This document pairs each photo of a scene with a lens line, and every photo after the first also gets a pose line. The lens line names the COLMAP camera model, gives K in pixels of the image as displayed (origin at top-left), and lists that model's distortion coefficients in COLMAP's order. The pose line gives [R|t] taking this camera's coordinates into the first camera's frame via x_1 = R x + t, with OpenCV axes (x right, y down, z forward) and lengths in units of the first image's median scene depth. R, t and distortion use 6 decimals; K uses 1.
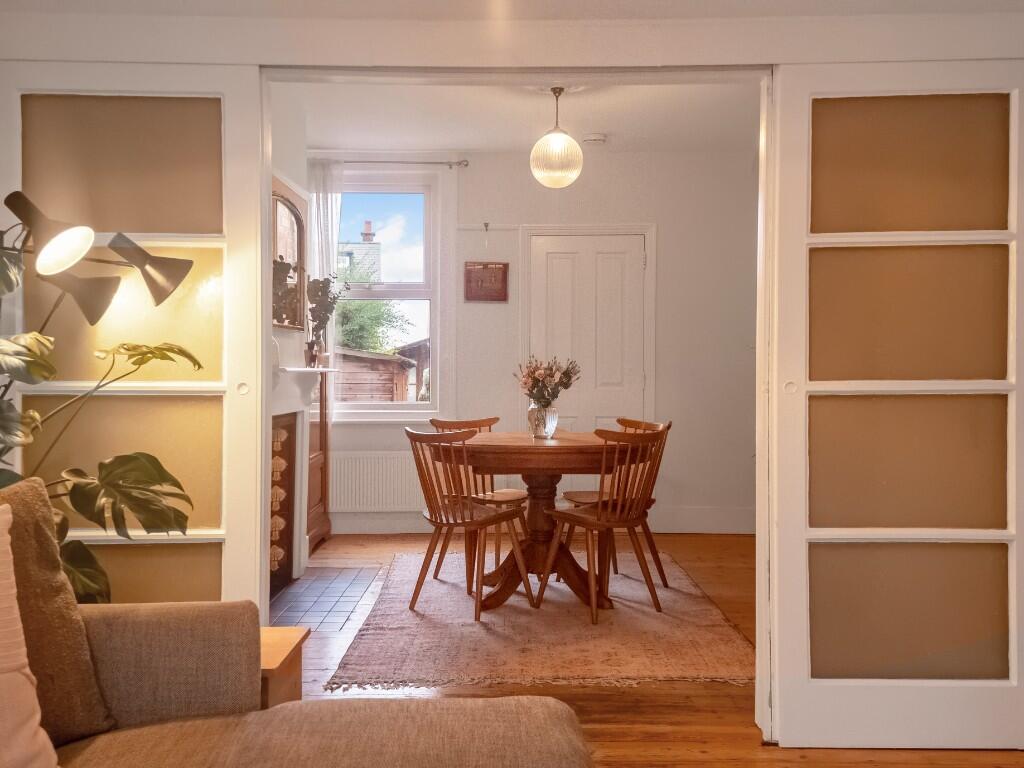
lens RADIAL K [[1069.9, 0, 512.0], [0, 1069.9, 384.0], [0, 0, 1]] dist [0.006368, 0.001245]
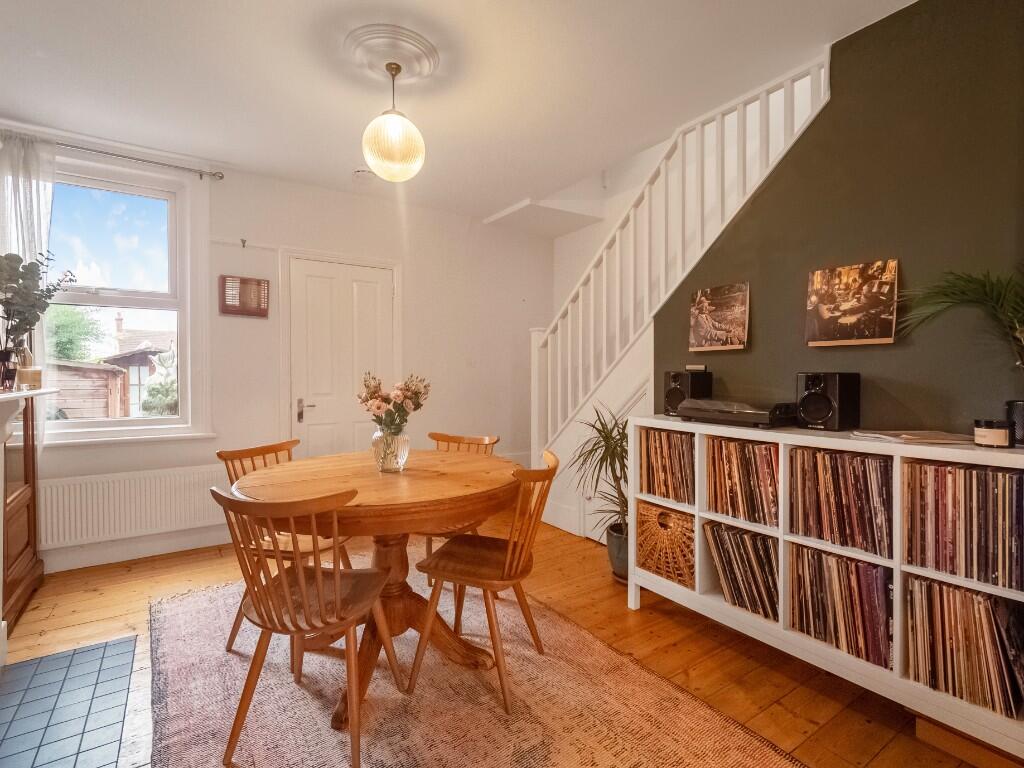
lens RADIAL K [[493.9, 0, 512.0], [0, 493.9, 384.0], [0, 0, 1]] dist [-0.001450, -0.000593]
pose [[0.822219, -0.012538, 0.569032, -0.084639], [0.005609, 0.999887, 0.013927, -0.016927], [-0.569143, -0.008259, 0.822197, 0.467914]]
